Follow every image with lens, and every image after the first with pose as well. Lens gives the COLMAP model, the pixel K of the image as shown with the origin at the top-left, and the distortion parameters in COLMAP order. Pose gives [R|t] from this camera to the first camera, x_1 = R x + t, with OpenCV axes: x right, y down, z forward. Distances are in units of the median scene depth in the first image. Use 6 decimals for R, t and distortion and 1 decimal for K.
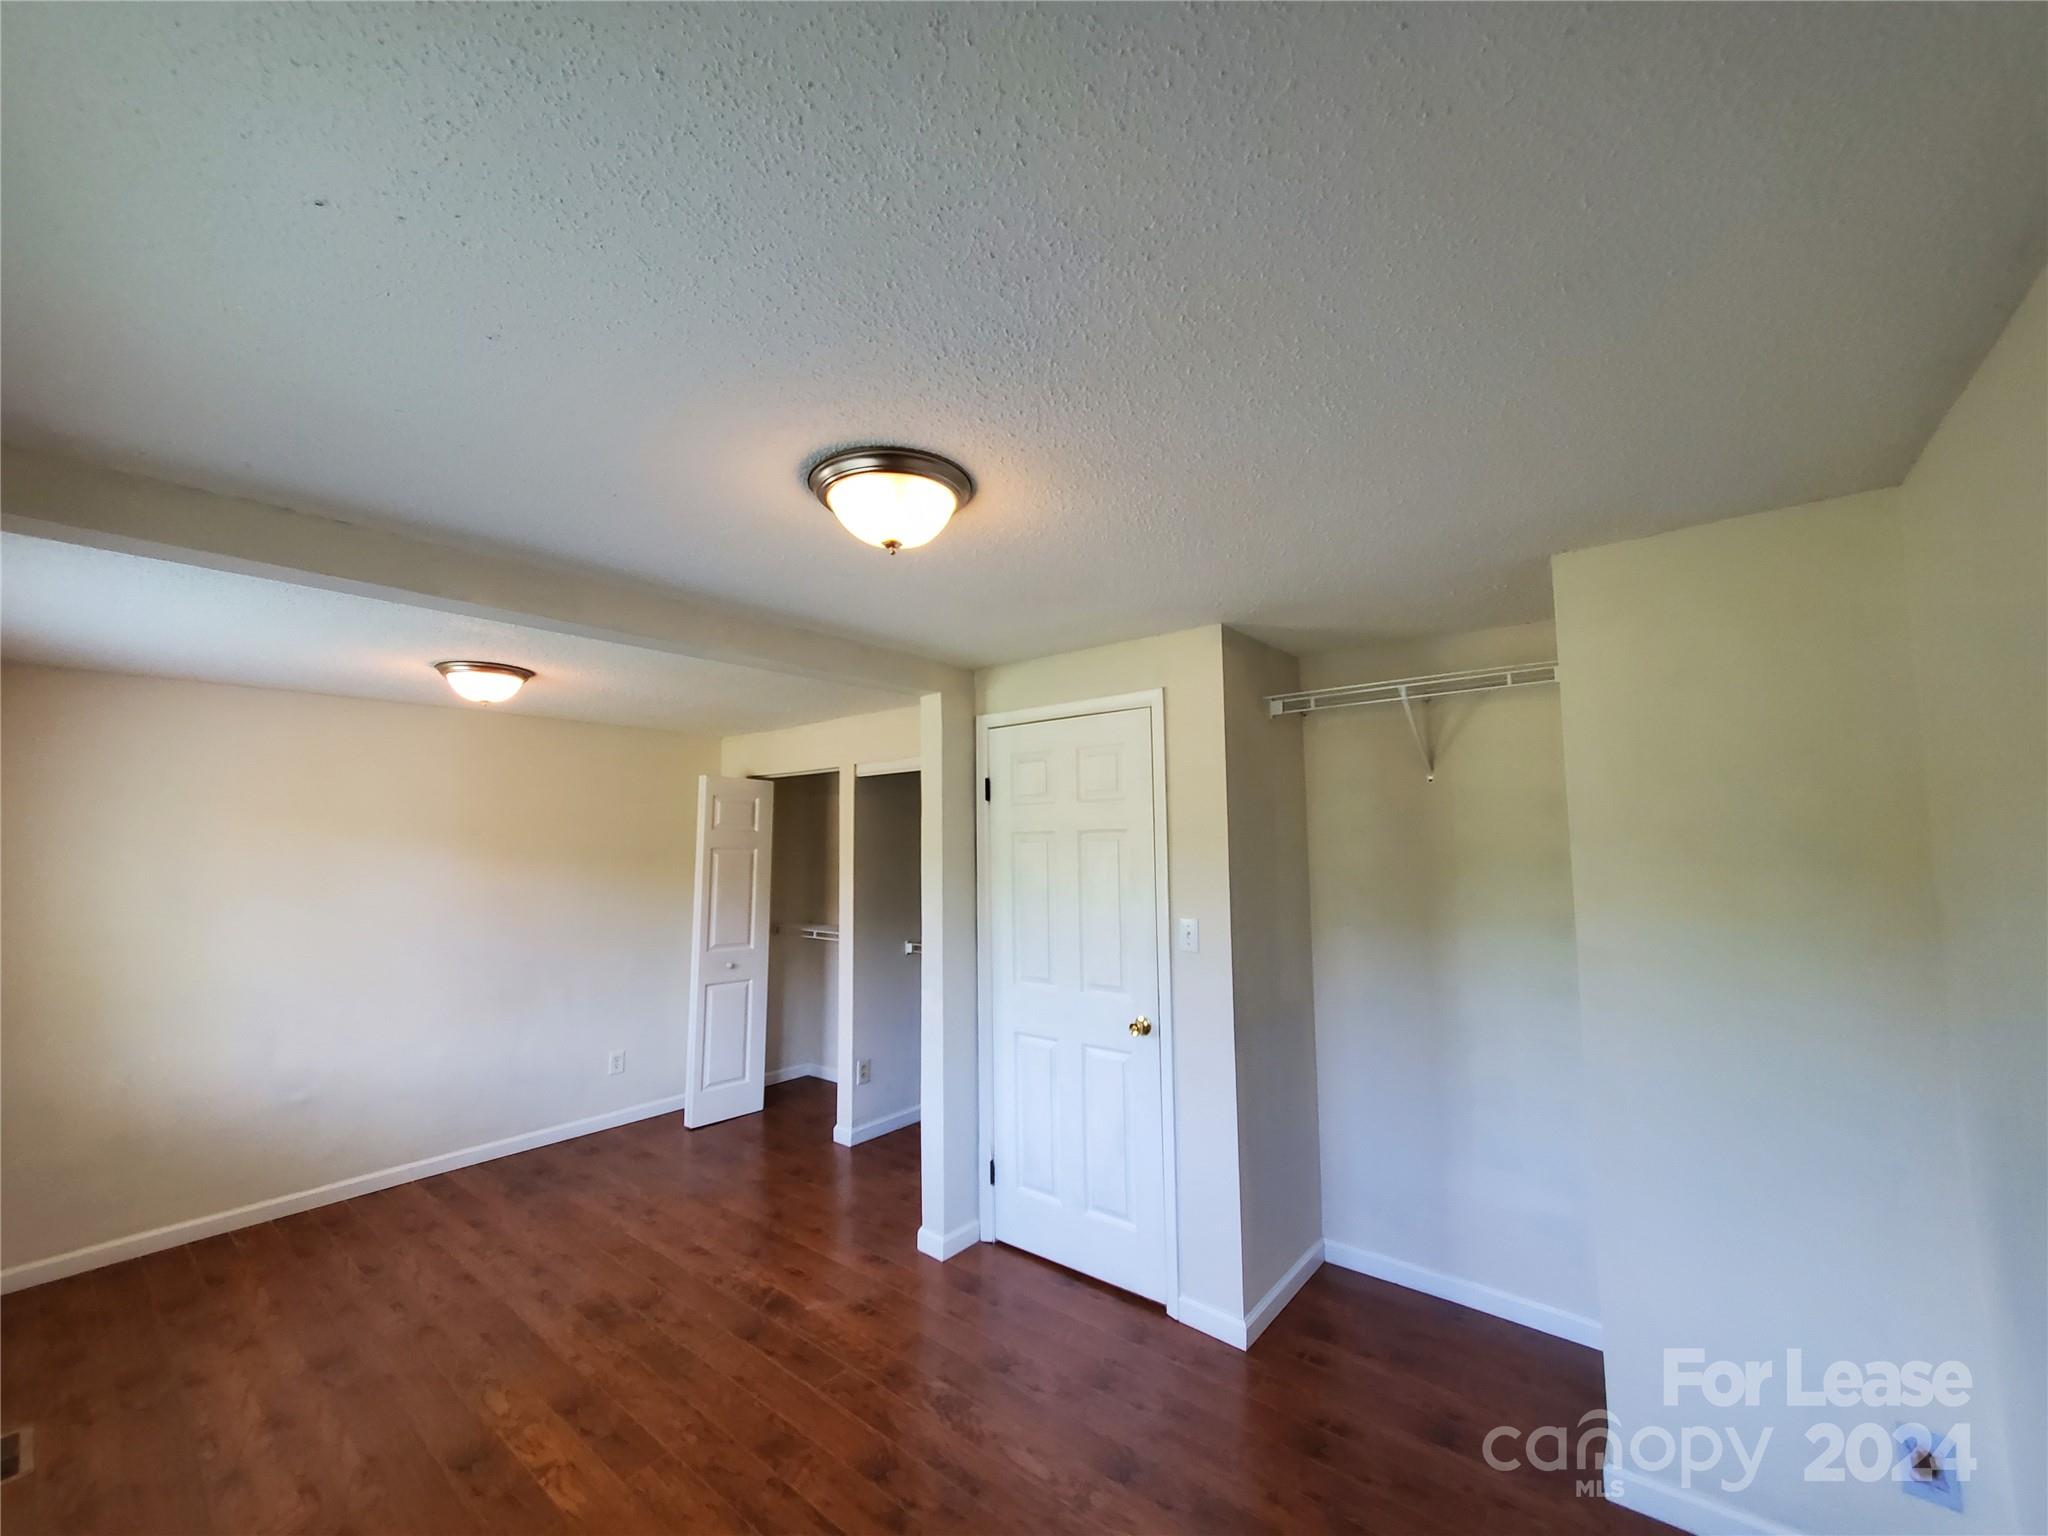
lens RADIAL K [[809.4, 0, 1029.0], [0, 809.4, 773.9], [0, 0, 1]] dist [-0.002291, -0.000044]
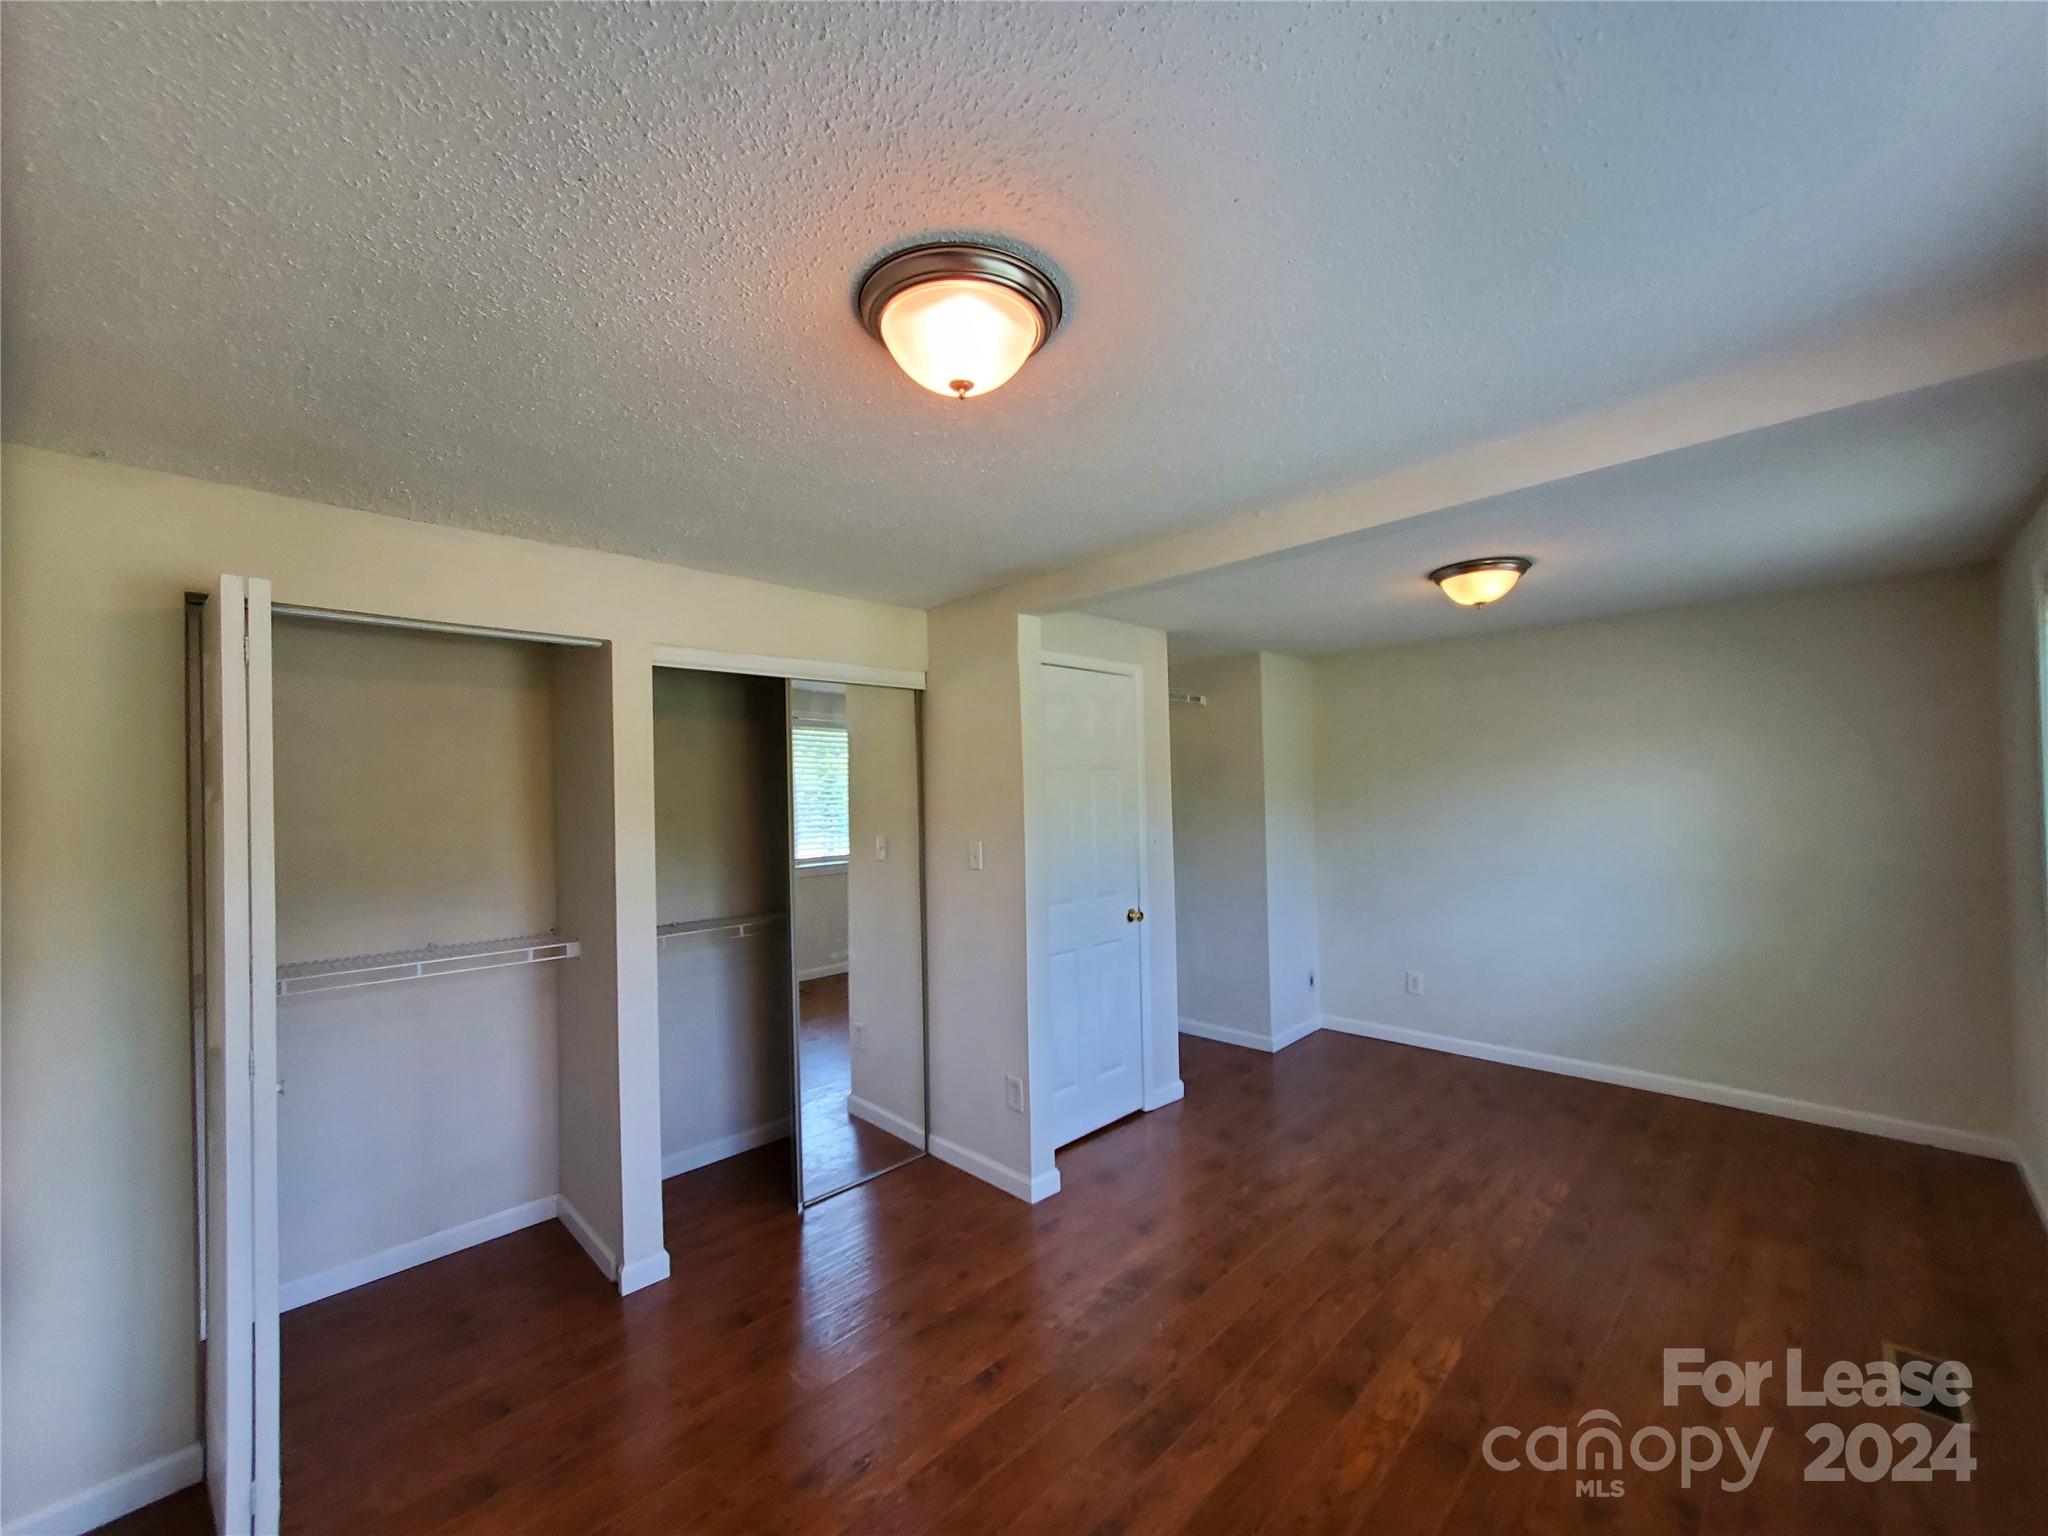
lens RADIAL K [[809.4, 0, 1029.2], [0, 809.4, 770.6], [0, 0, 1]] dist [-0.002291, -0.000044]
pose [[0.104818, 0.035169, 0.993869, -1.435033], [-0.069704, 0.997177, -0.027935, 0.145374], [-0.992046, -0.066348, 0.106974, 1.229842]]
